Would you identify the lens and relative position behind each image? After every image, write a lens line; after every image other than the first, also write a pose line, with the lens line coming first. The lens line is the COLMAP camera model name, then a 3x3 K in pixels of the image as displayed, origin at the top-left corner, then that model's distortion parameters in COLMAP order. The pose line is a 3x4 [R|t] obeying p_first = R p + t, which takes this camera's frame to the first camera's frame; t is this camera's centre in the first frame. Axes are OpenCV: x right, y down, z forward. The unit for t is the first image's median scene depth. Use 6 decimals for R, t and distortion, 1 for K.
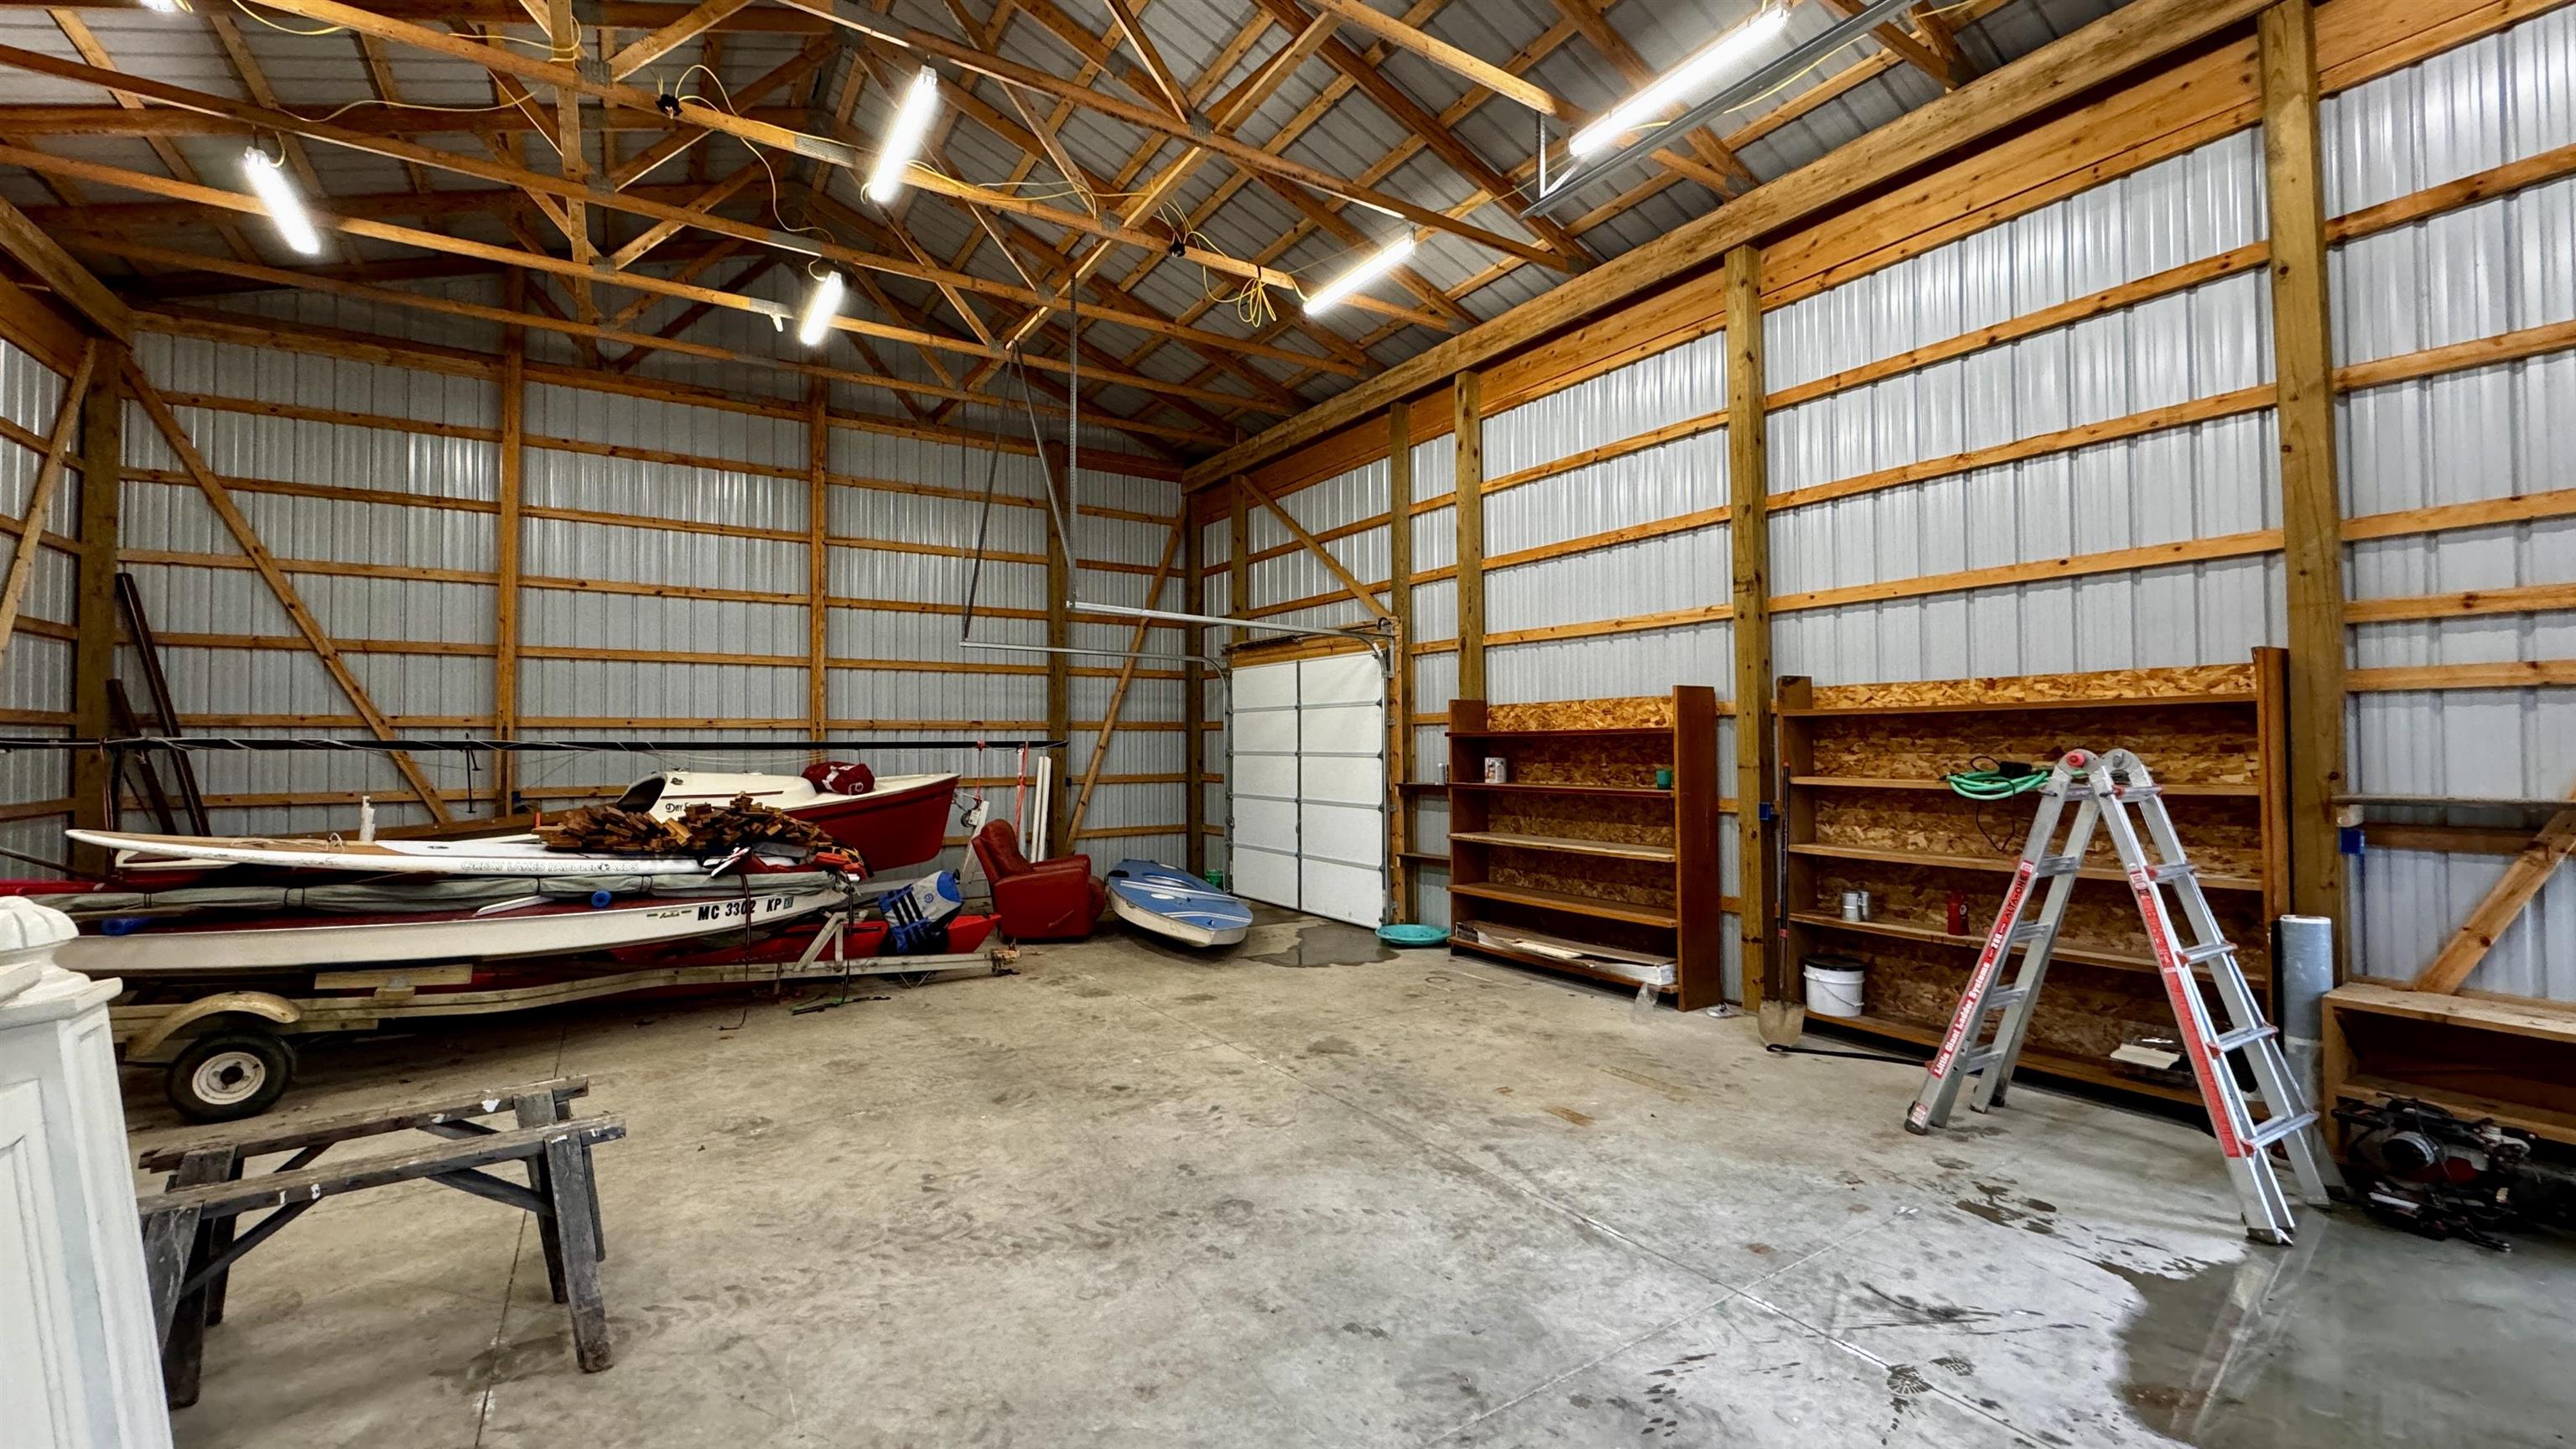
lens RADIAL K [[1028.8, 0, 1290.8], [0, 1028.8, 716.3], [0, 0, 1]] dist [-0.004060, 0.001493]
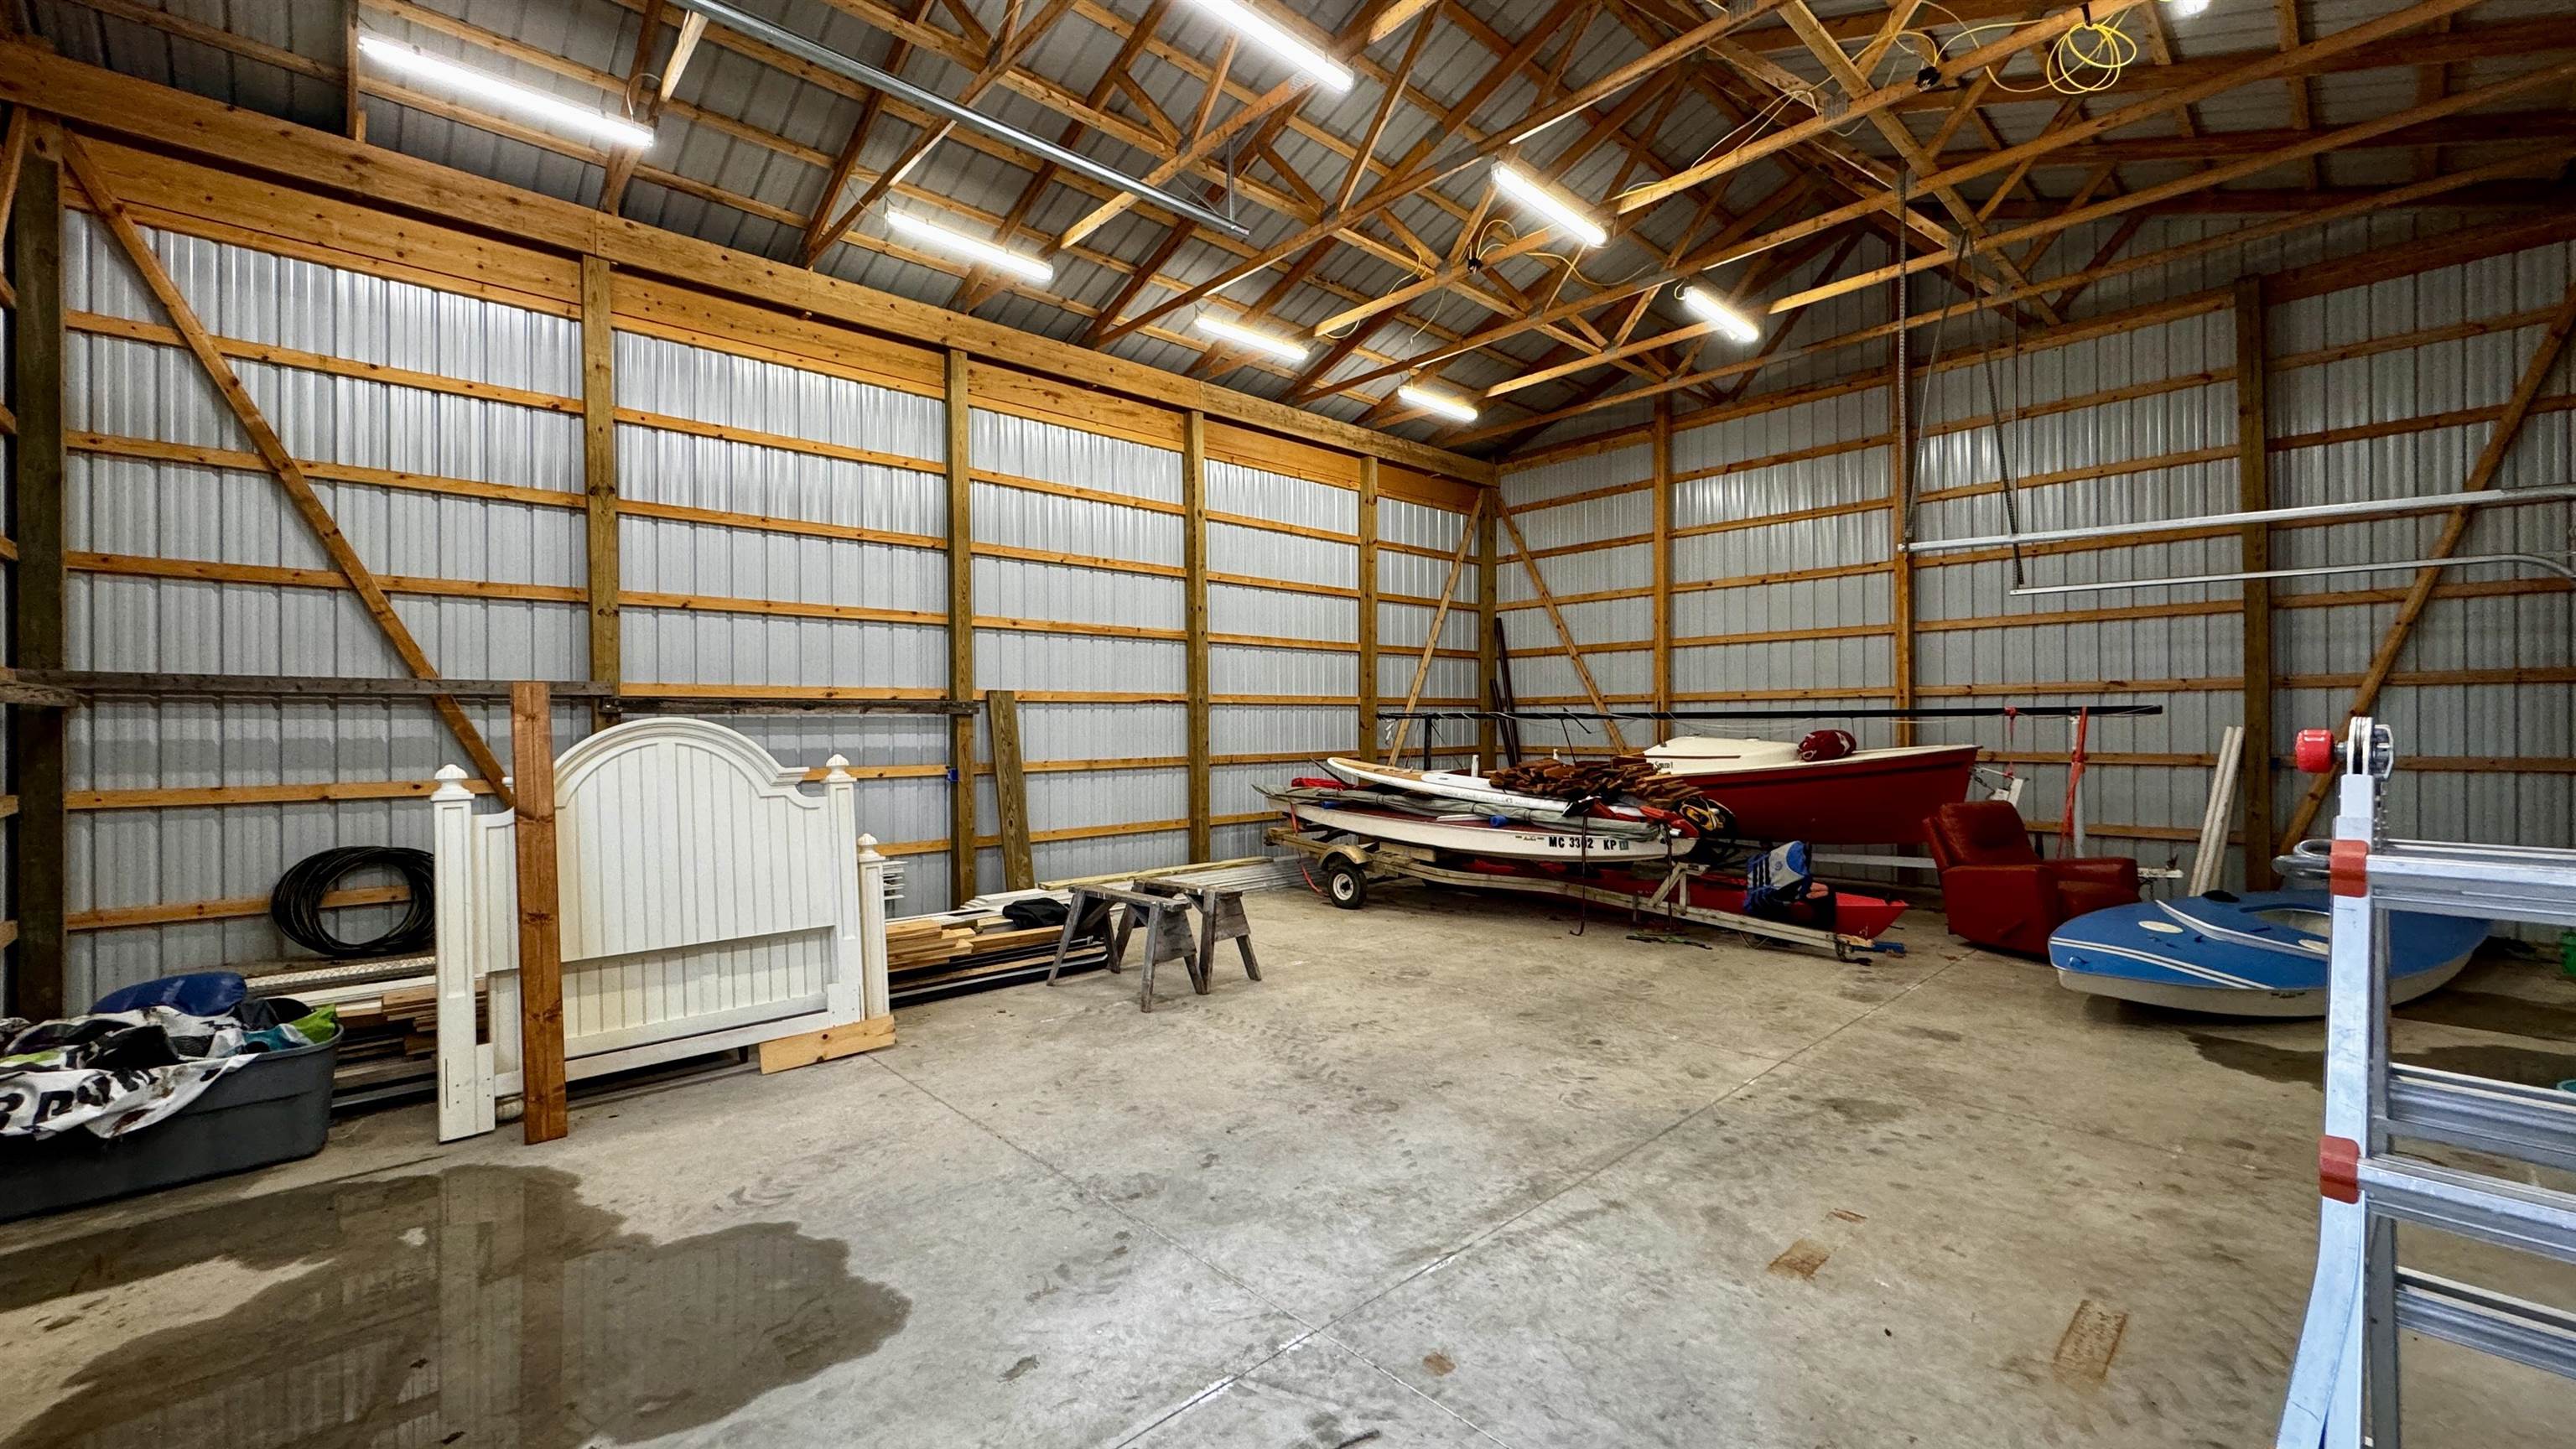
lens RADIAL K [[1028.8, 0, 1288.0], [0, 1028.8, 726.2], [0, 0, 1]] dist [-0.004060, 0.001493]
pose [[0.171101, 0.007346, -0.985226, 0.794492], [0.035195, 0.999288, 0.013563, 0.013207], [0.984625, -0.036996, 0.170721, 0.510624]]
